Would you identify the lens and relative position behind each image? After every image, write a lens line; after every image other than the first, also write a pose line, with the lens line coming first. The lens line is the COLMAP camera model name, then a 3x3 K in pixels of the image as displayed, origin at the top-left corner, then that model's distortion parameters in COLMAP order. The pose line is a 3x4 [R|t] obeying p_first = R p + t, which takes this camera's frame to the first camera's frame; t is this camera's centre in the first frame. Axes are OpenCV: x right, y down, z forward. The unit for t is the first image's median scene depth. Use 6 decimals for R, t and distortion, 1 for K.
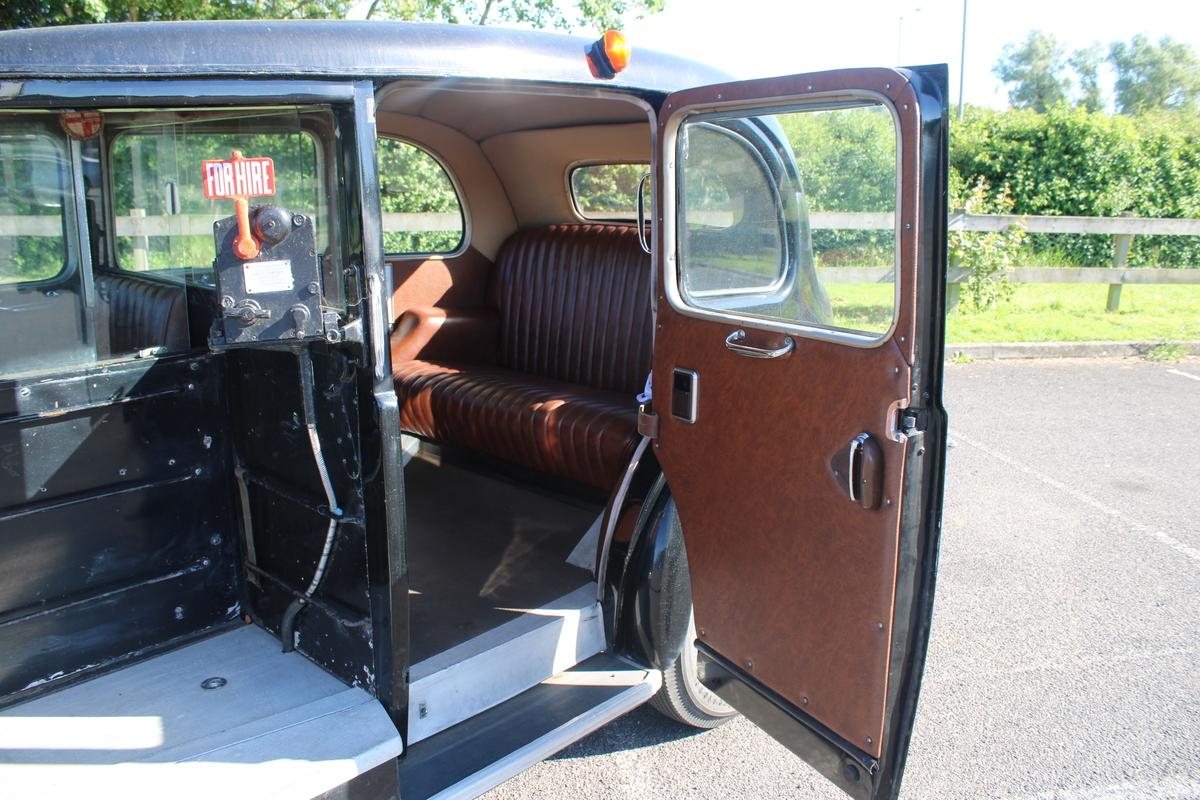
lens RADIAL K [[997.5, 0, 600.0], [0, 997.5, 400.0], [0, 0, 1]] dist [-0.088434, 0.002297]
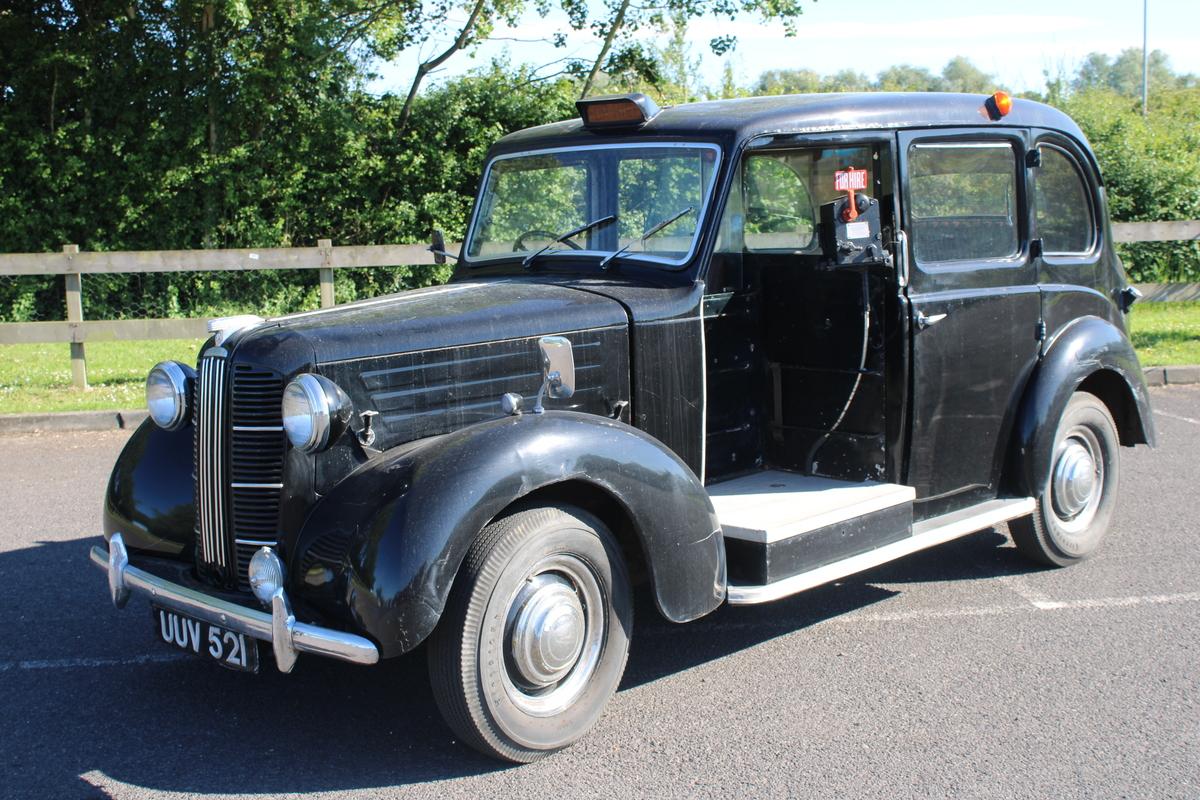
lens RADIAL K [[1593.7, 0, 662.6], [0, 1593.7, 400.6], [0, 0, 1]] dist [-0.011194, -0.023689]
pose [[0.999459, -0.031252, -0.010268, -0.503642], [0.030073, 0.994547, -0.099864, 0.370767], [0.013333, 0.099501, 0.994948, -1.523177]]
